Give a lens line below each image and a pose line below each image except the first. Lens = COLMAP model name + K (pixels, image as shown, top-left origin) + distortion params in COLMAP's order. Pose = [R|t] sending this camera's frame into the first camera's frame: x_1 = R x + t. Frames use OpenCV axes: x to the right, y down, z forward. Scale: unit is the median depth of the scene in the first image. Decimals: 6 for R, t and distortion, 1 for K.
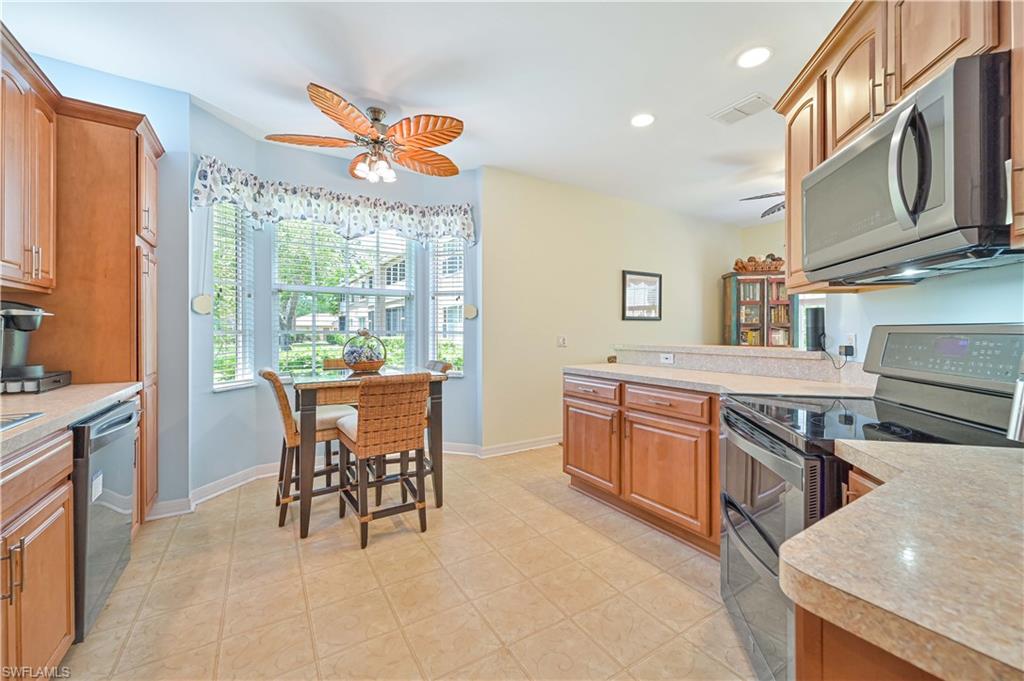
lens RADIAL K [[407.5, 0, 515.8], [0, 407.5, 332.3], [0, 0, 1]] dist [0.001224, 0.000257]
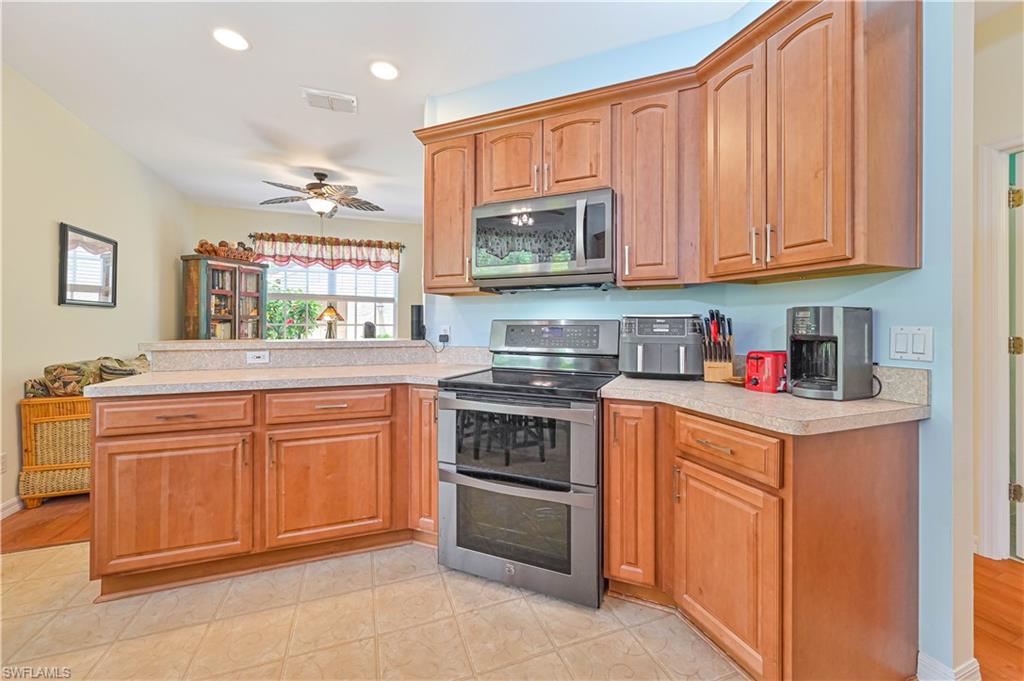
lens RADIAL K [[407.5, 0, 508.6], [0, 407.5, 325.7], [0, 0, 1]] dist [0.001224, 0.000257]
pose [[0.205454, -0.001329, 0.978666, -0.313072], [-0.000189, 0.999999, 0.001397, 0.000566], [-0.978667, -0.000472, 0.205453, 0.349049]]
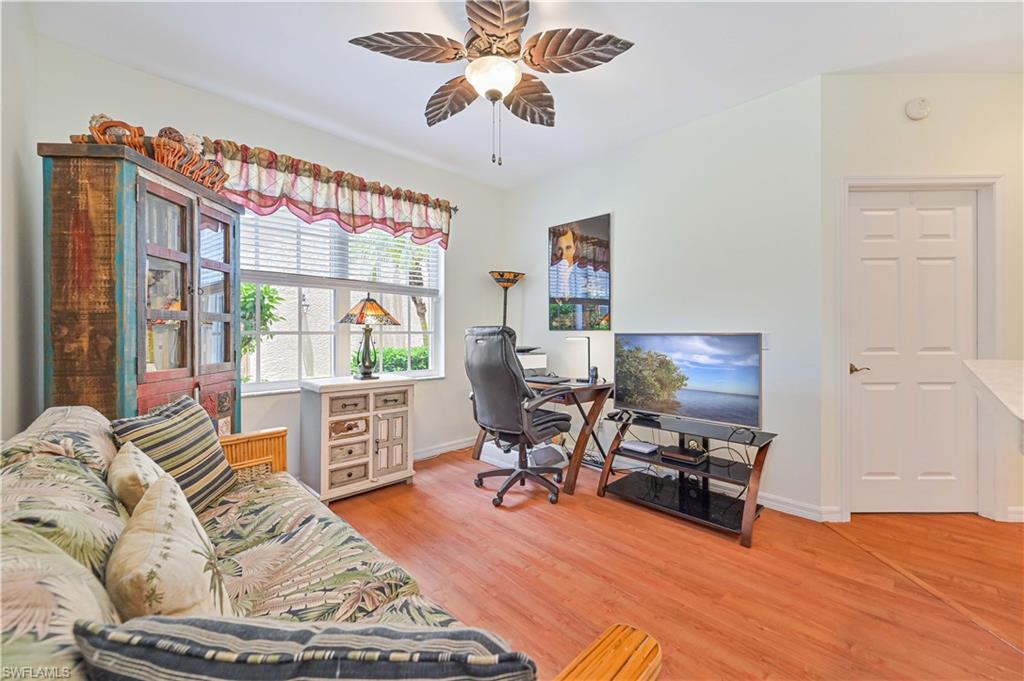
lens RADIAL K [[407.5, 0, 513.2], [0, 407.5, 336.3], [0, 0, 1]] dist [0.001224, 0.000257]
pose [[-0.214111, -0.002943, 0.976805, 0.271498], [0.012885, 0.999900, 0.005837, 0.006031], [-0.976724, 0.013836, -0.214052, 1.387172]]
